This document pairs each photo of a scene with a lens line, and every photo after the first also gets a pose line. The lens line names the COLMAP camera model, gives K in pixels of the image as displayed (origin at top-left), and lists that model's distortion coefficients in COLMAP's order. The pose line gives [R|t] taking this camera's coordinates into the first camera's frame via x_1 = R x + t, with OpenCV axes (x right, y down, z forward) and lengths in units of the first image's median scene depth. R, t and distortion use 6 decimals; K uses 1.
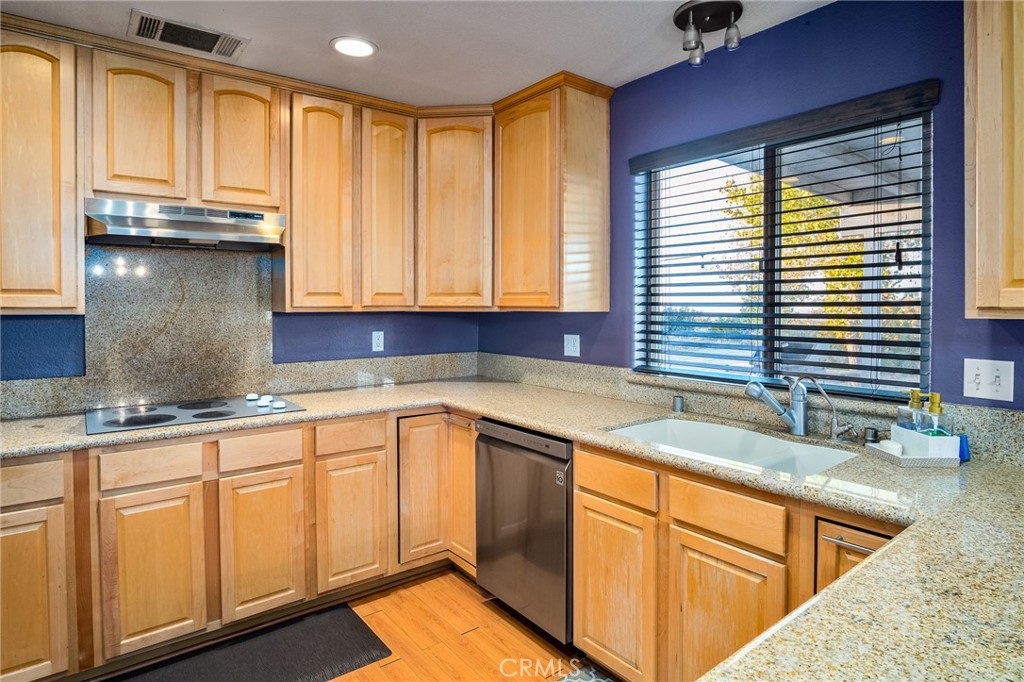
lens RADIAL K [[562.9, 0, 527.7], [0, 562.9, 317.7], [0, 0, 1]] dist [-0.027054, 0.000828]
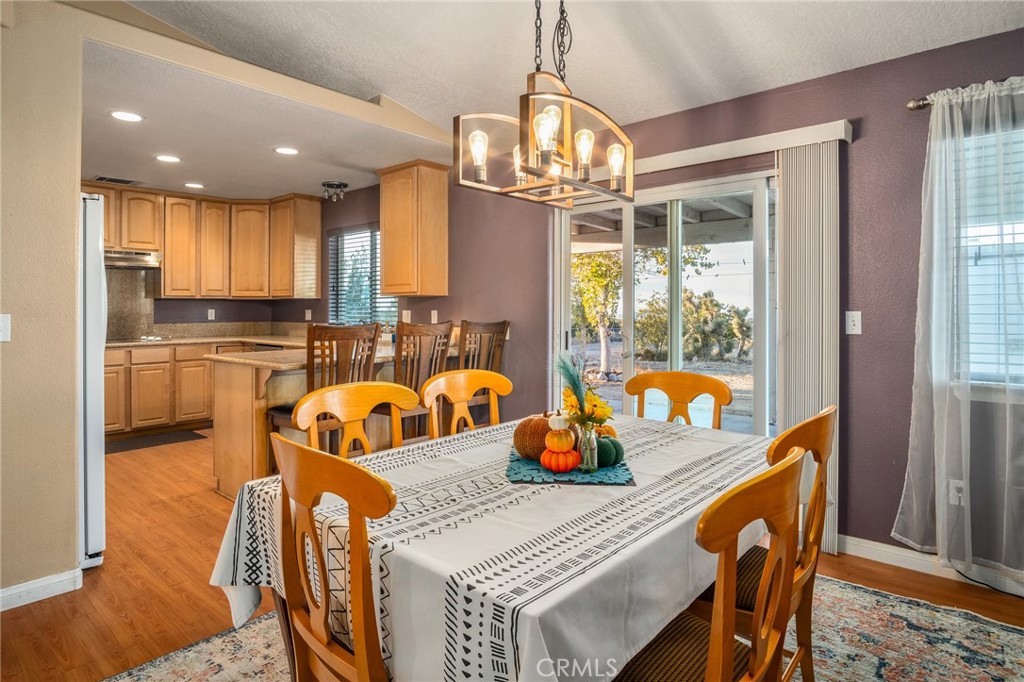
lens RADIAL K [[562.9, 0, 522.5], [0, 562.9, 304.3], [0, 0, 1]] dist [-0.027054, 0.000828]
pose [[0.982842, -0.001431, 0.184446, 0.473438], [0.005812, 0.999714, -0.023216, 0.063235], [-0.184360, 0.023890, 0.982568, -1.195310]]
